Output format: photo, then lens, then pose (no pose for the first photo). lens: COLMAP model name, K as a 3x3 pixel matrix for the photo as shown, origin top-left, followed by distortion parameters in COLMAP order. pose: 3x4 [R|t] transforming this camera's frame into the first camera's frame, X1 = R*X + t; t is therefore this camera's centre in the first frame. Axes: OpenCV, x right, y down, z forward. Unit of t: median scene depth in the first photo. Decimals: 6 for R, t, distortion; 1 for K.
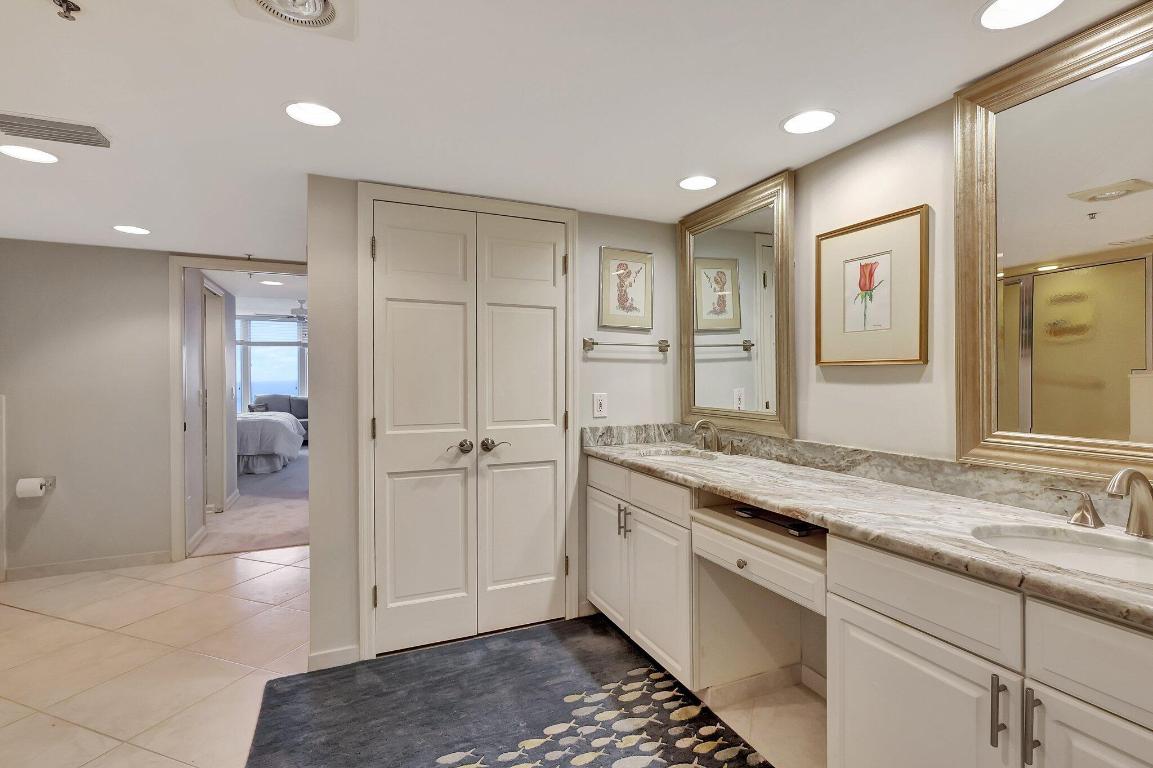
lens RADIAL K [[535.1, 0, 581.4], [0, 535.1, 377.7], [0, 0, 1]] dist [0.000348, -0.000079]
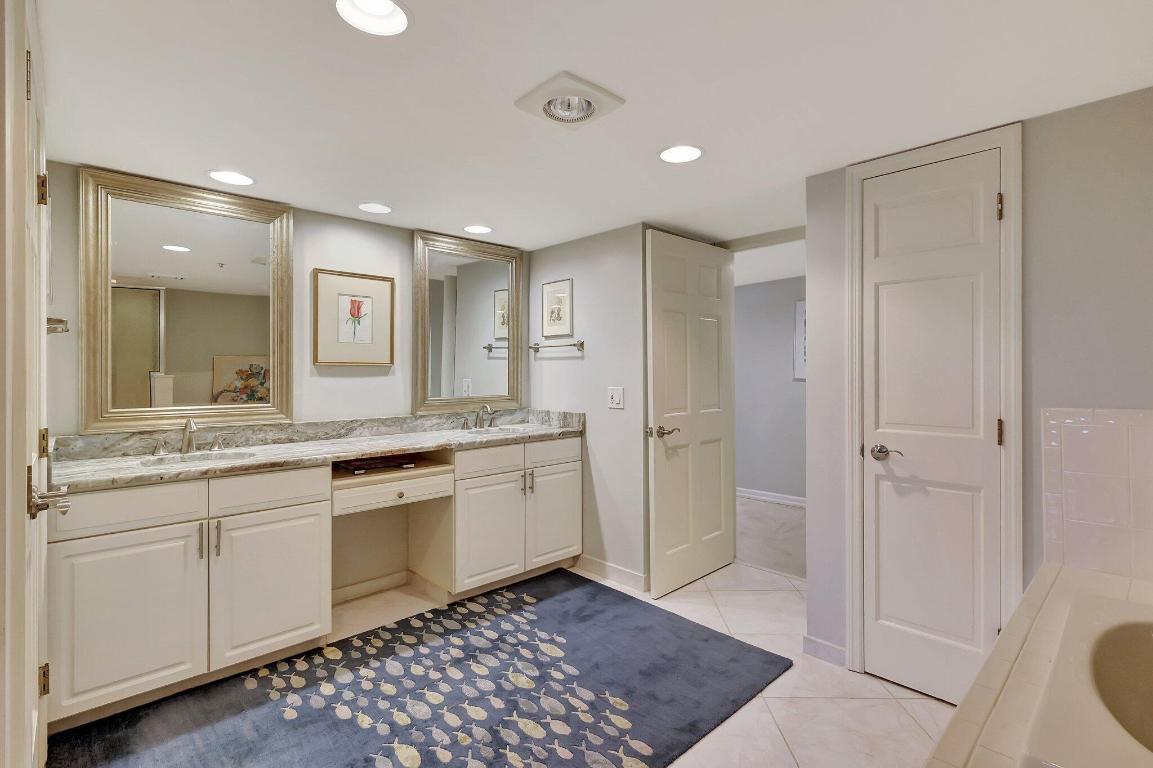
lens RADIAL K [[545.9, 0, 570.8], [0, 545.9, 372.1], [0, 0, 1]] dist [0.001025, -0.000057]
pose [[-0.306361, 0.006154, 0.951895, -1.147640], [0.006775, 0.999968, -0.004285, 0.007306], [-0.951891, 0.005137, -0.306393, 0.872626]]
